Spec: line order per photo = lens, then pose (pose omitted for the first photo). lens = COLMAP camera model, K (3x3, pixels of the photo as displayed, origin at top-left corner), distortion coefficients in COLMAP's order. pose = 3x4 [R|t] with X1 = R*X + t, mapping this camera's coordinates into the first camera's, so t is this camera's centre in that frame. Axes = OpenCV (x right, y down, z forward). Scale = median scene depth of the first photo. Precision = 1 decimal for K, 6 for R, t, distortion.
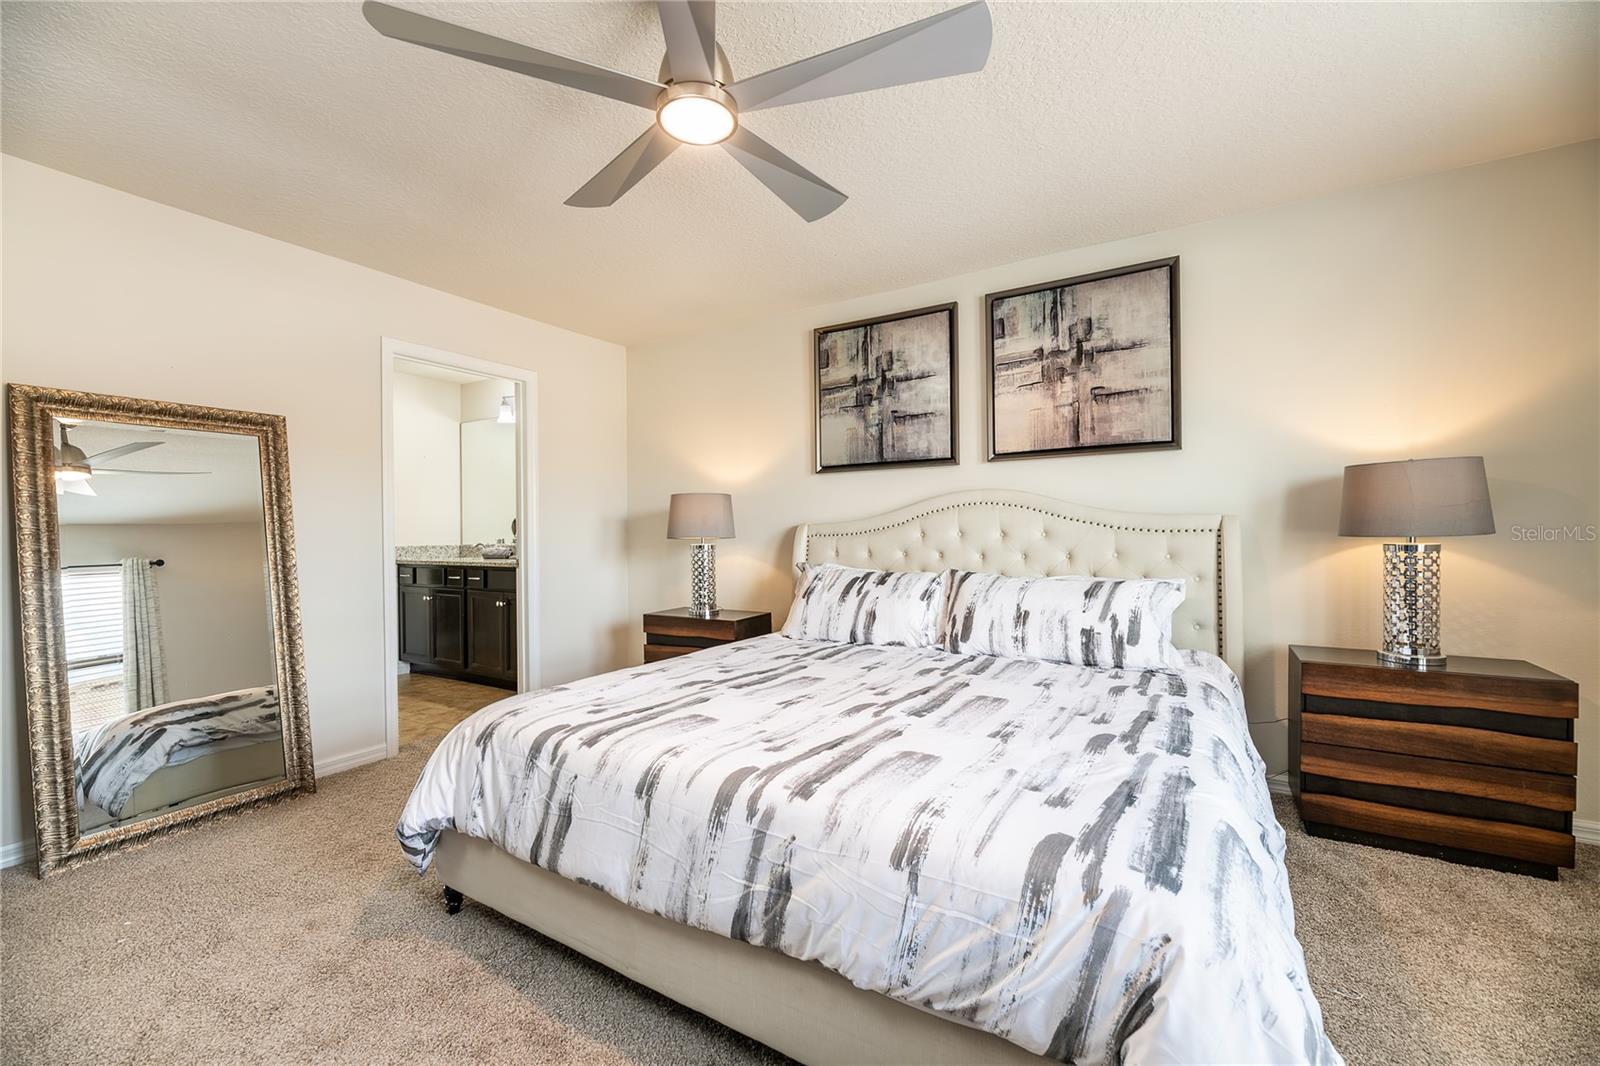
lens RADIAL K [[633.0, 0, 790.3], [0, 633.0, 535.1], [0, 0, 1]] dist [-0.004546, -0.000660]
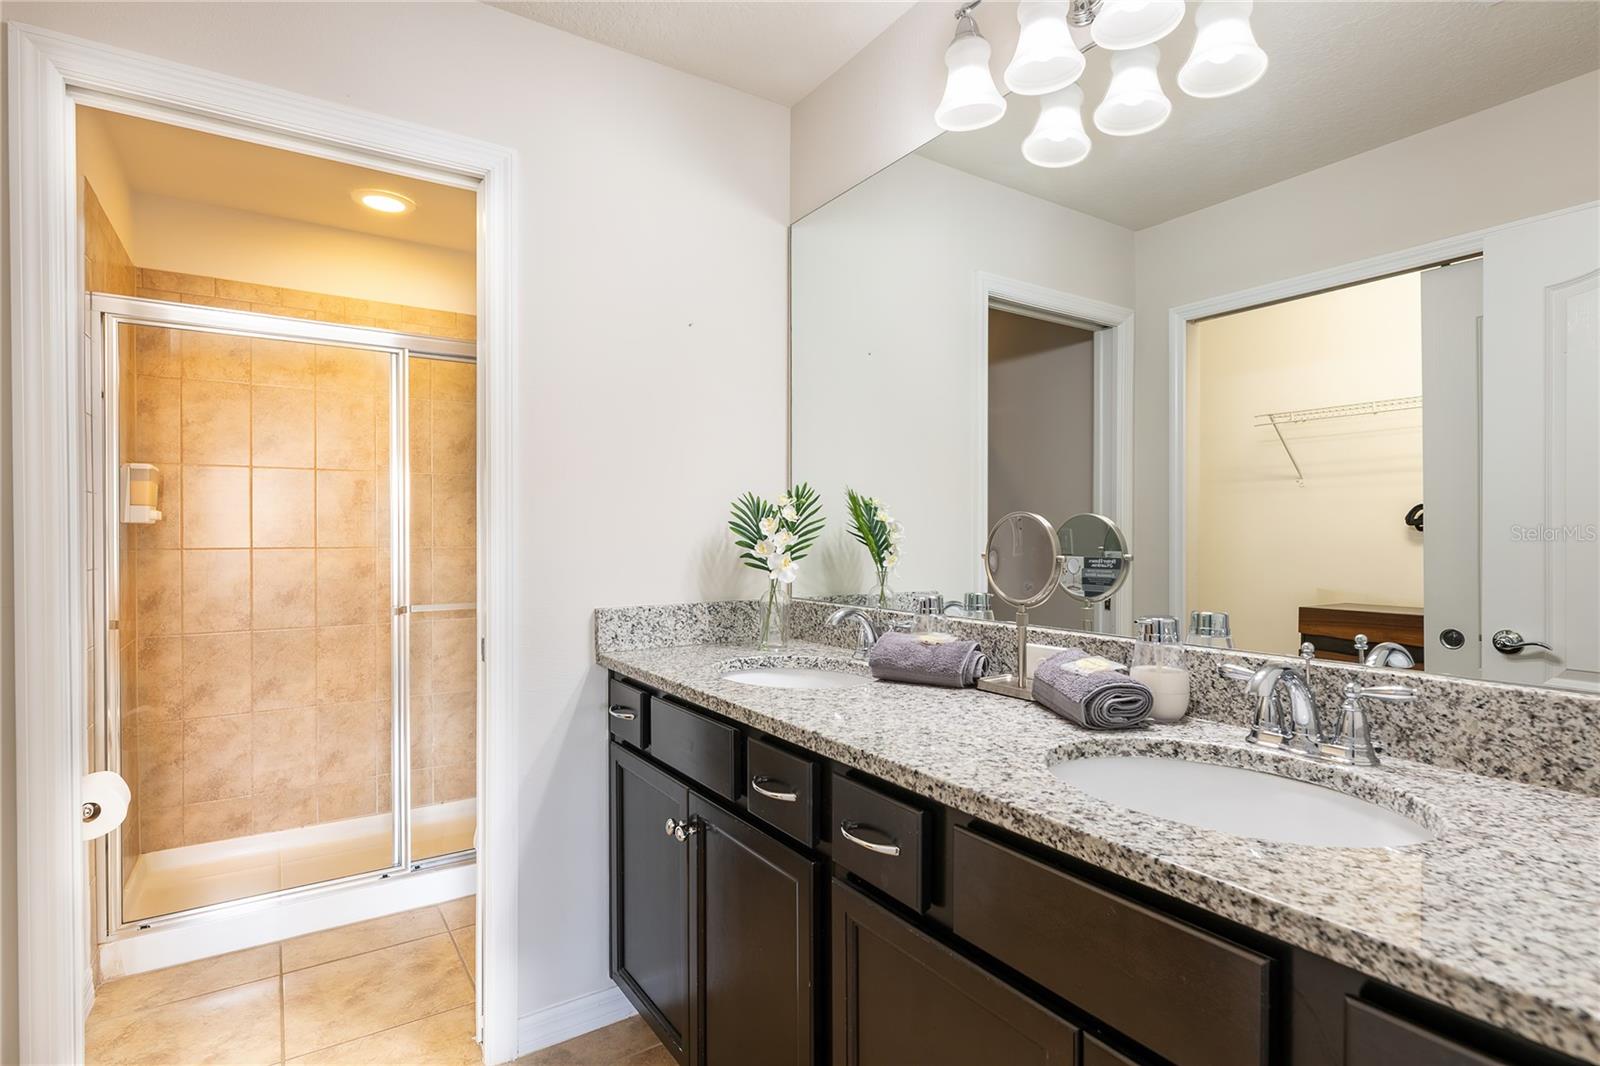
lens RADIAL K [[810.0, 0, 801.3], [0, 810.0, 534.2], [0, 0, 1]] dist [-0.007202, -0.001025]
pose [[0.902221, 0.004244, -0.431254, -0.369489], [-0.005282, 0.999985, -0.001210, -0.019814], [0.431242, 0.003370, 0.902230, 0.691100]]
